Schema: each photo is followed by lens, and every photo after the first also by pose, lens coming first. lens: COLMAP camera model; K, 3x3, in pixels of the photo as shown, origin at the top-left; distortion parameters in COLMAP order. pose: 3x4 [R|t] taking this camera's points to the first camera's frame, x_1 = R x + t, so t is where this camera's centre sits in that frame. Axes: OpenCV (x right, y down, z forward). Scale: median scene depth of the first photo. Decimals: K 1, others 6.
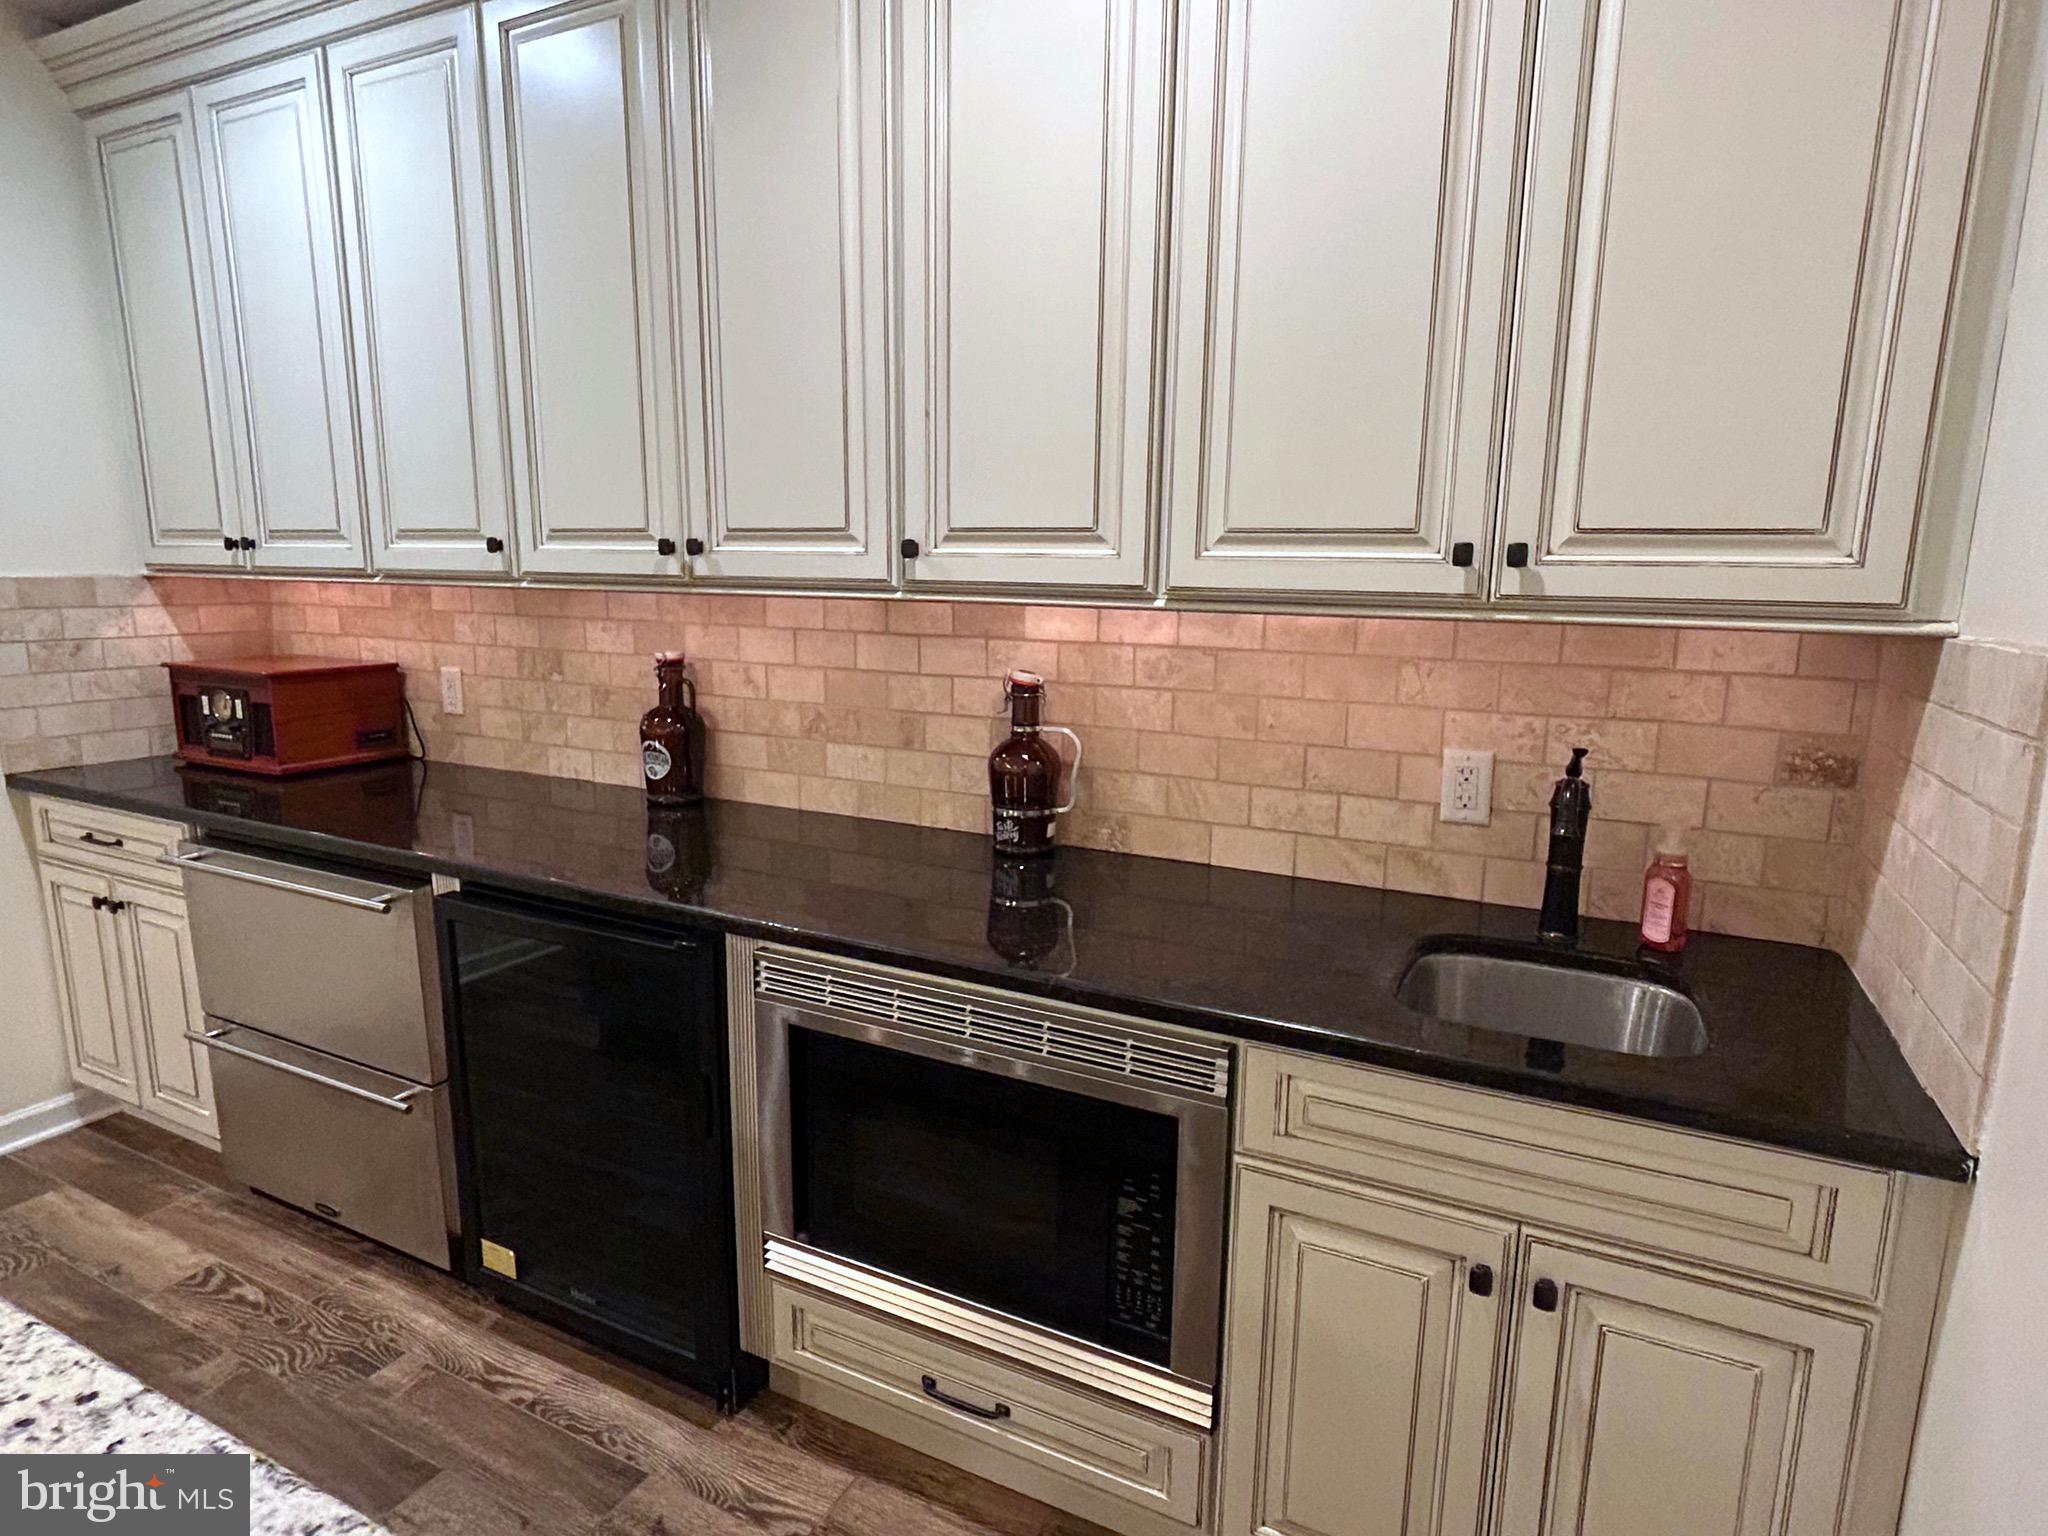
lens RADIAL K [[1141.9, 0, 1022.6], [0, 1141.9, 774.6], [0, 0, 1]] dist [0.003972, -0.000802]
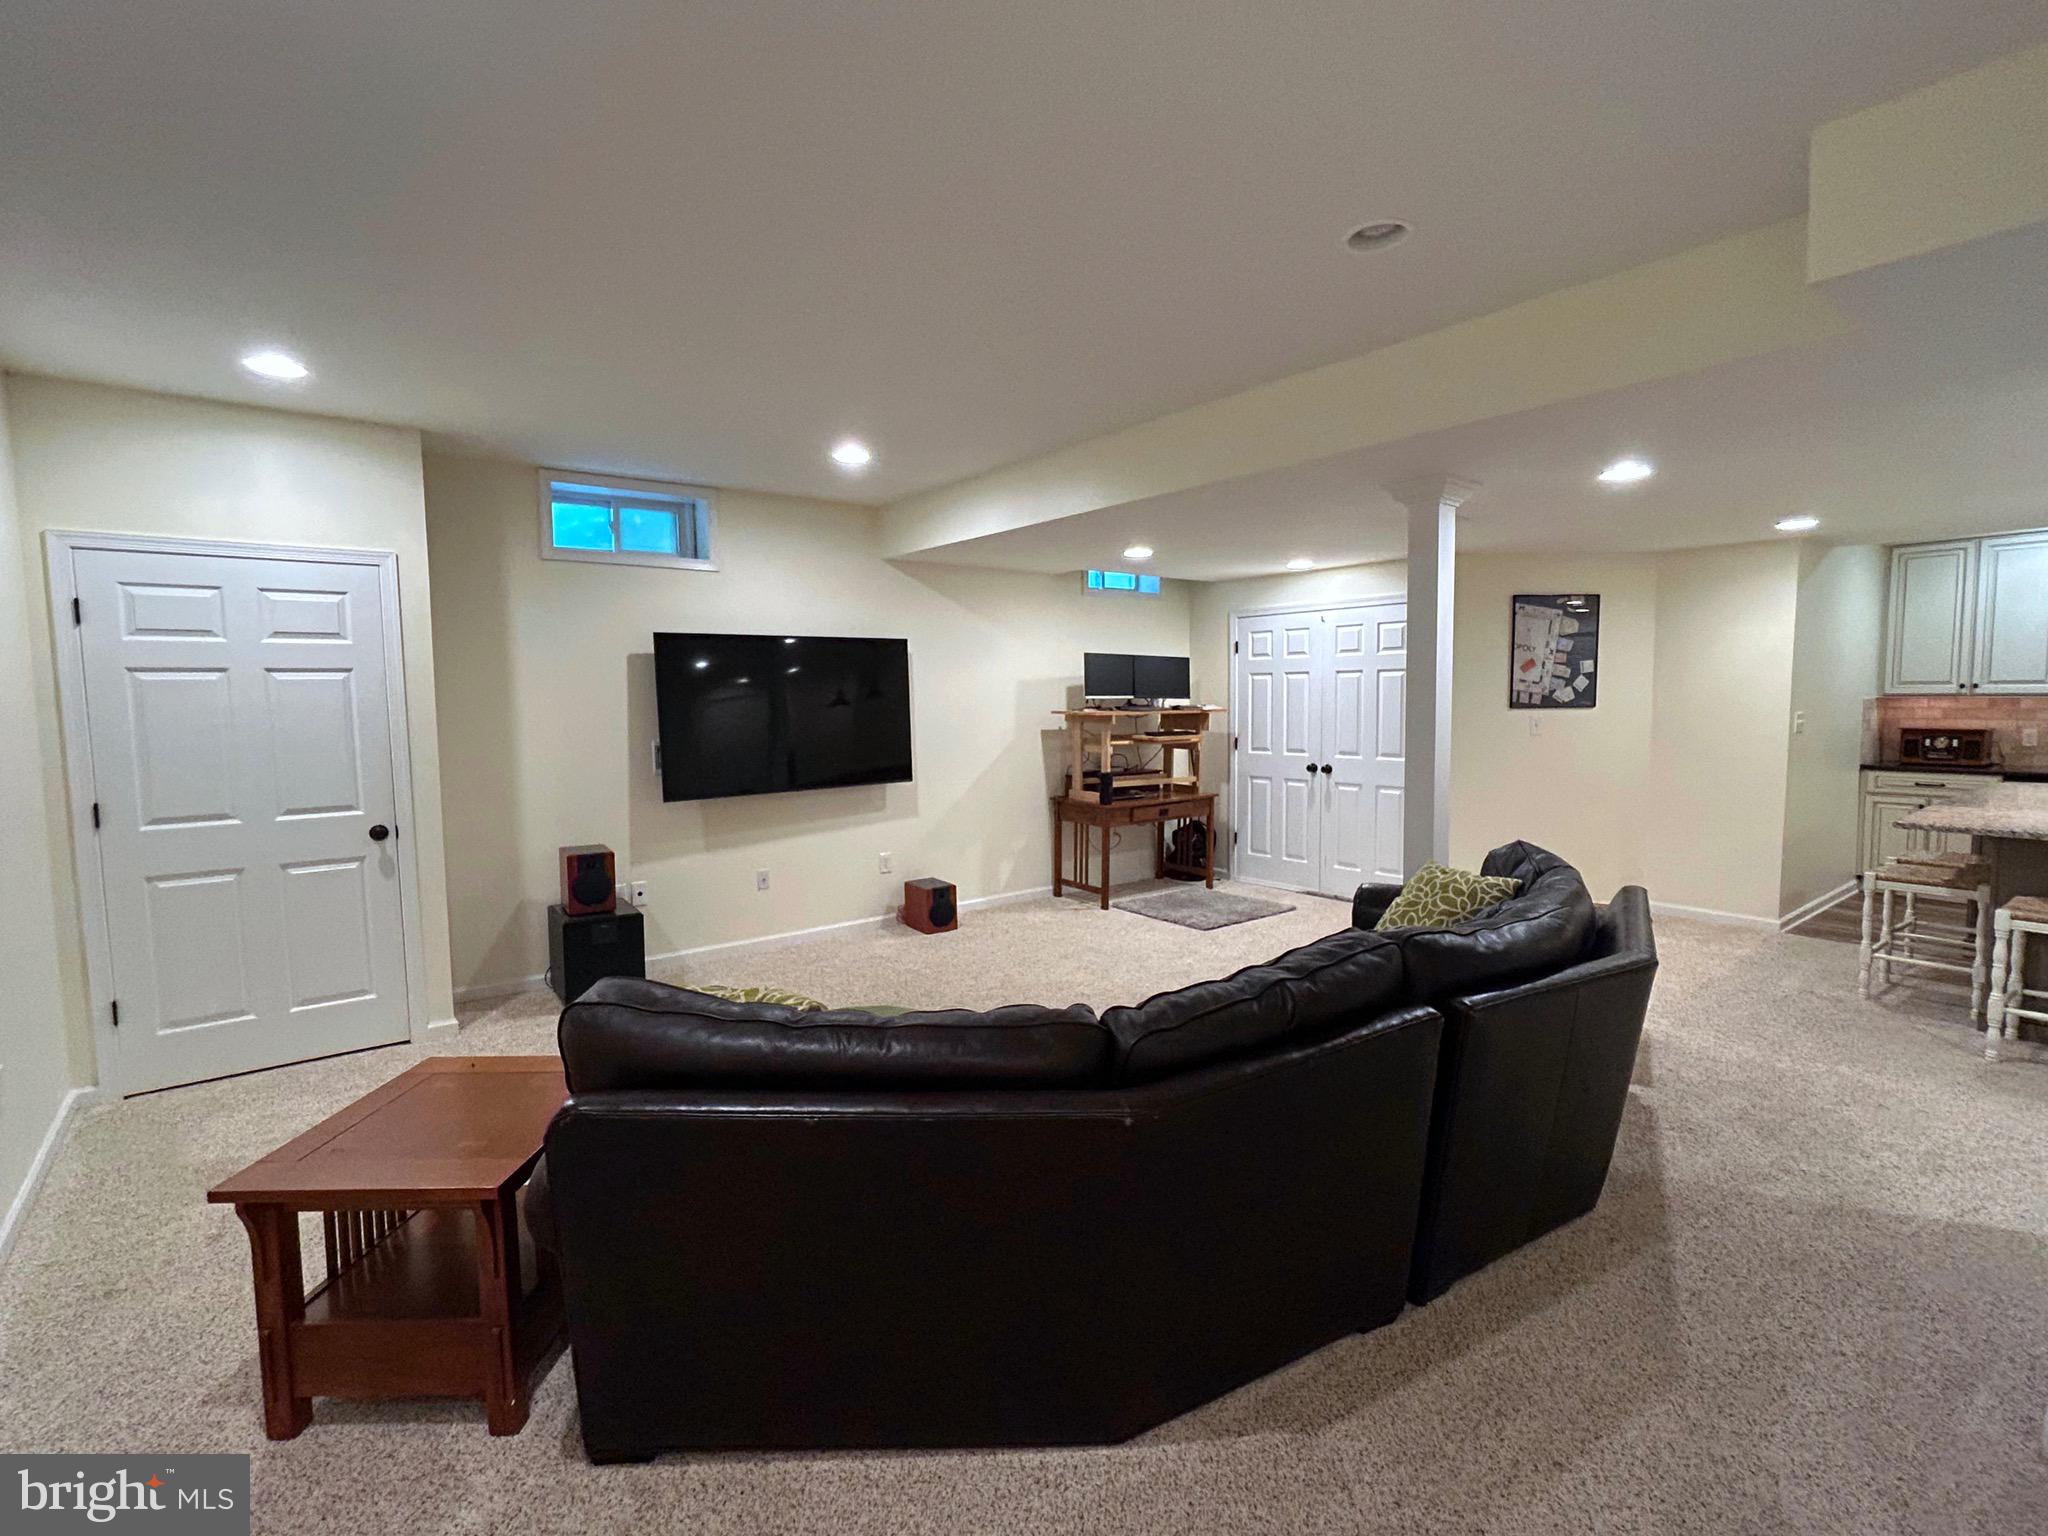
lens RADIAL K [[963.5, 0, 1014.0], [0, 963.5, 762.0], [0, 0, 1]] dist [0.003073, 0.000612]
pose [[0.907063, 0.006912, -0.420937, -2.340922], [-0.053225, 0.993725, -0.098376, 0.457391], [0.417616, 0.111637, 0.901739, -2.795719]]
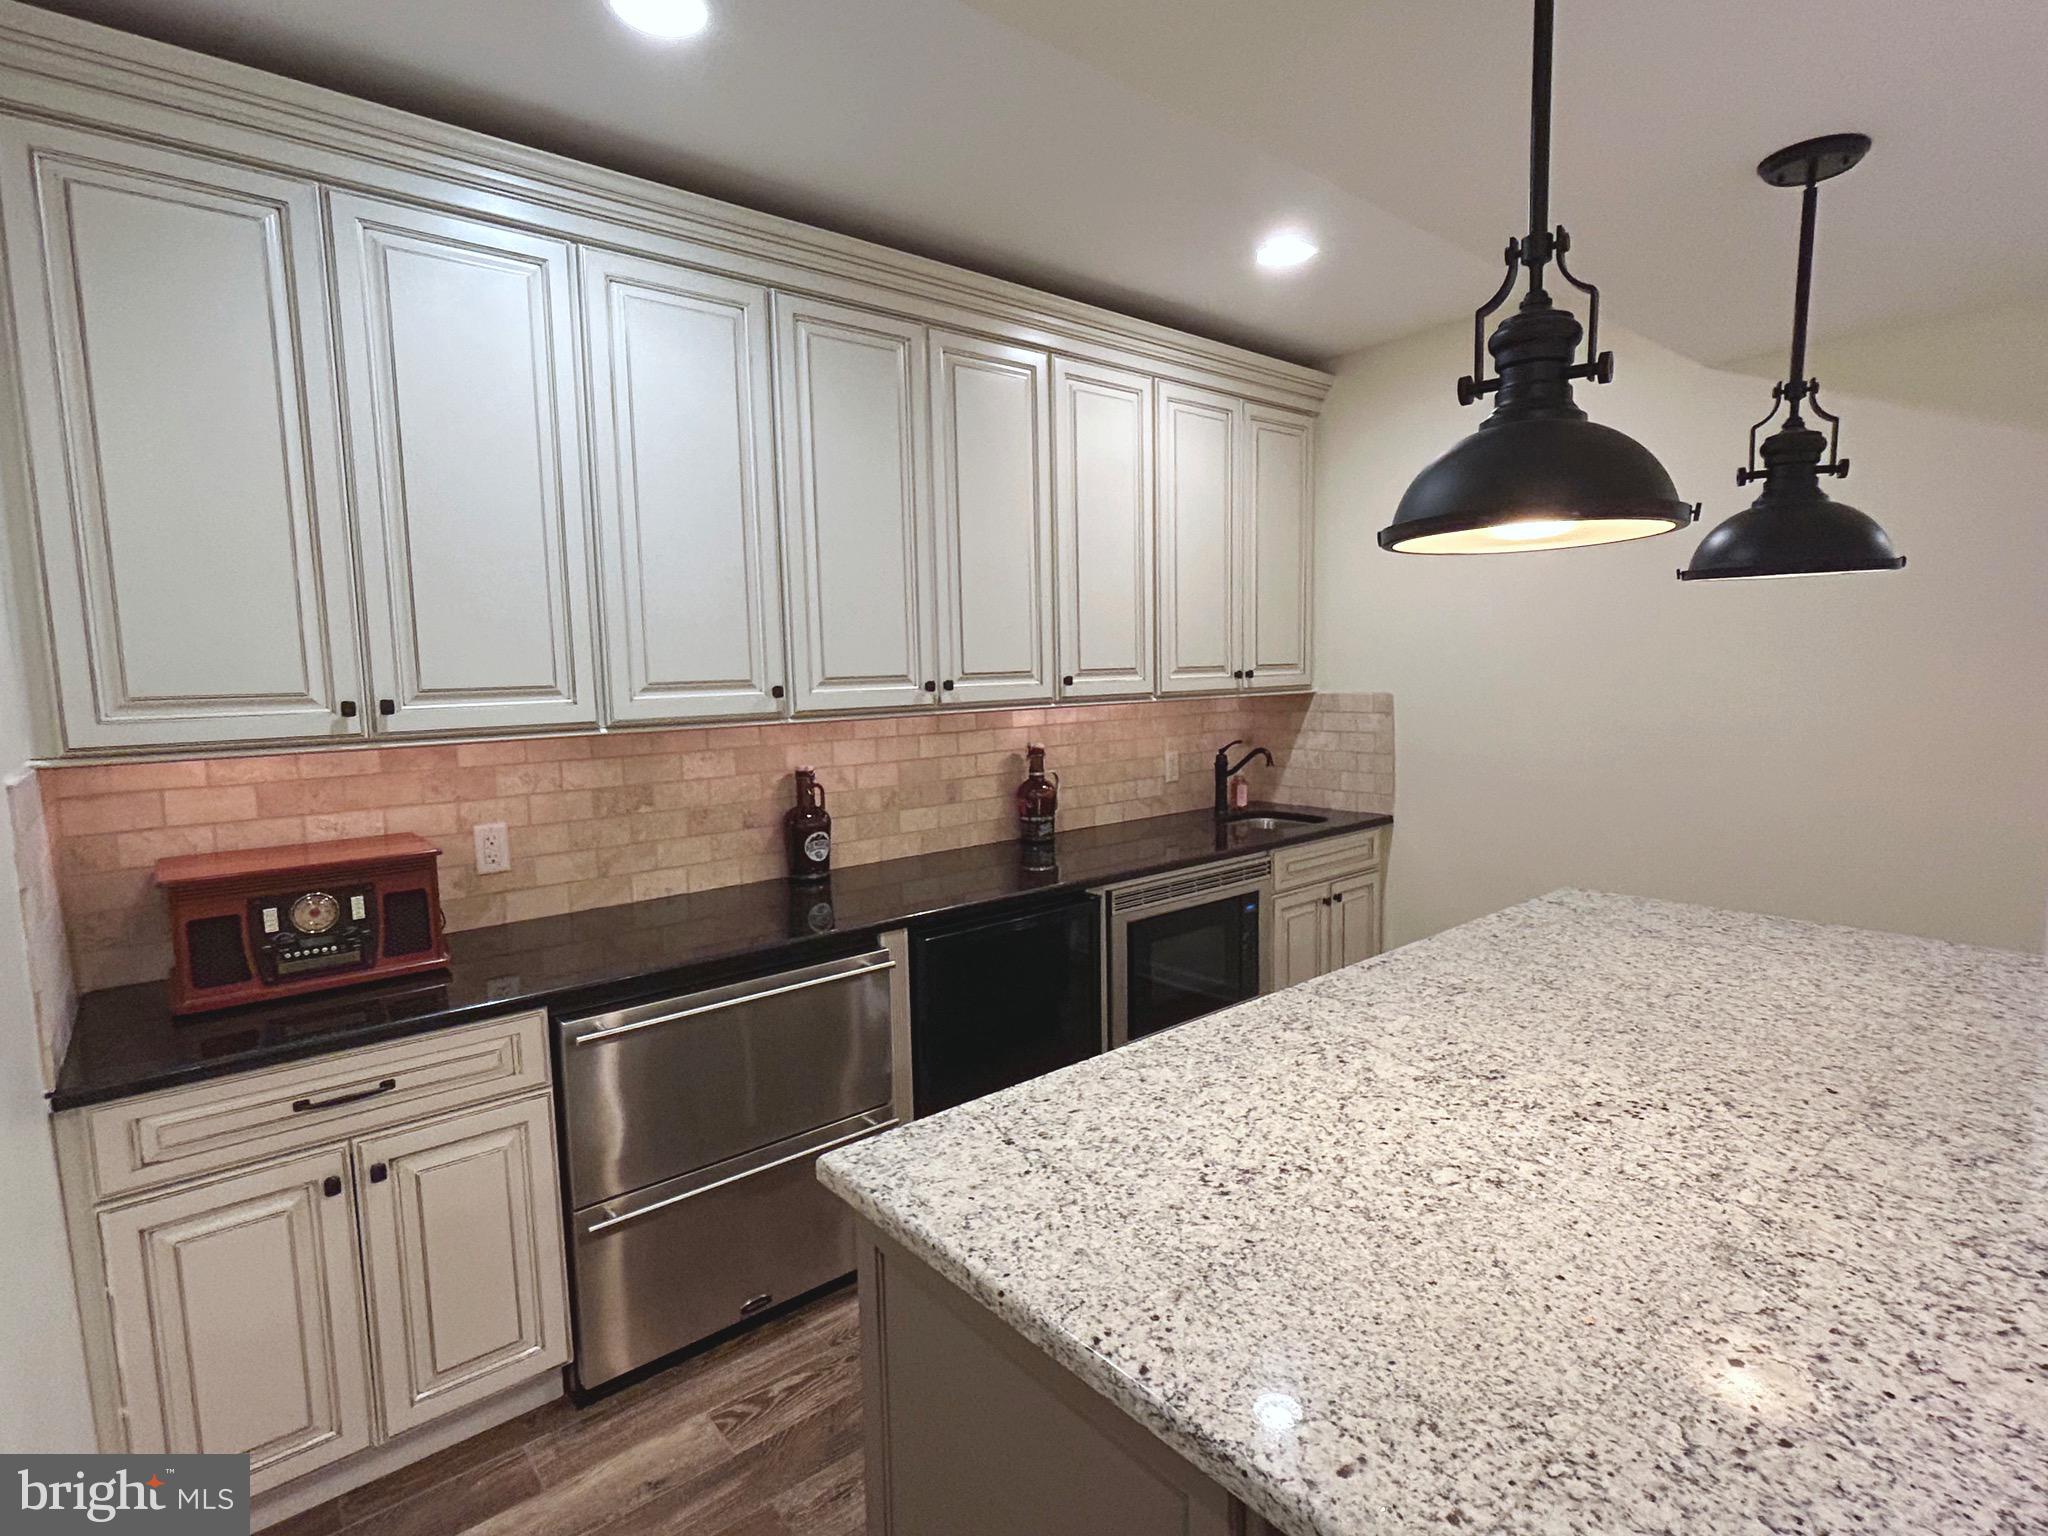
lens RADIAL K [[1021.8, 0, 1031.3], [0, 1021.8, 769.9], [0, 0, 1]] dist [0.001132, 0.001631]
pose [[0.389751, -0.118521, 0.913262, -1.501342], [0.194276, 0.979948, 0.044265, -0.120714], [-0.900195, 0.160172, 0.404961, 0.331089]]
